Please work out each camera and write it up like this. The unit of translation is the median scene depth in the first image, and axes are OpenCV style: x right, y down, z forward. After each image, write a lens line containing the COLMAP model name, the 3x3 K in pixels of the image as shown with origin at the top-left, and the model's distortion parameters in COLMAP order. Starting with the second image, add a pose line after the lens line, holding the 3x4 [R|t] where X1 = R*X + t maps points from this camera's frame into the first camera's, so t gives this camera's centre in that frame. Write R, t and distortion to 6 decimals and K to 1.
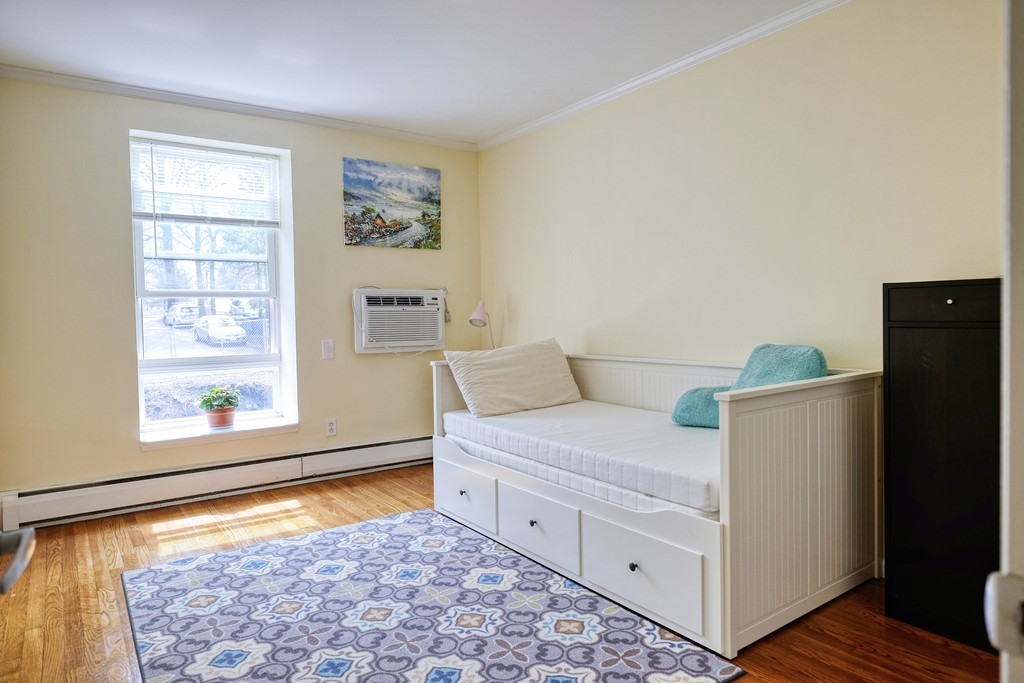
lens RADIAL K [[638.9, 0, 516.2], [0, 638.9, 334.6], [0, 0, 1]] dist [-0.002330, 0.000716]
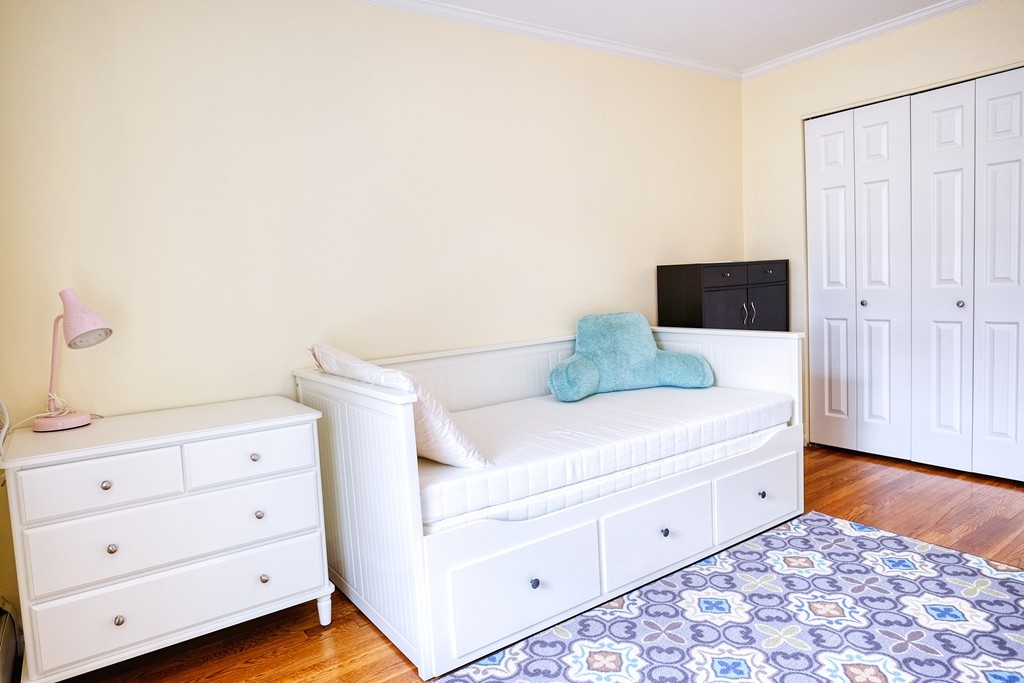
lens RADIAL K [[638.9, 0, 516.2], [0, 638.9, 334.6], [0, 0, 1]] dist [-0.002330, 0.000716]
pose [[-0.004557, -0.062220, 0.998052, -0.891684], [0.082040, 0.994675, 0.062384, -0.040304], [-0.996619, 0.082164, 0.000572, 1.301829]]
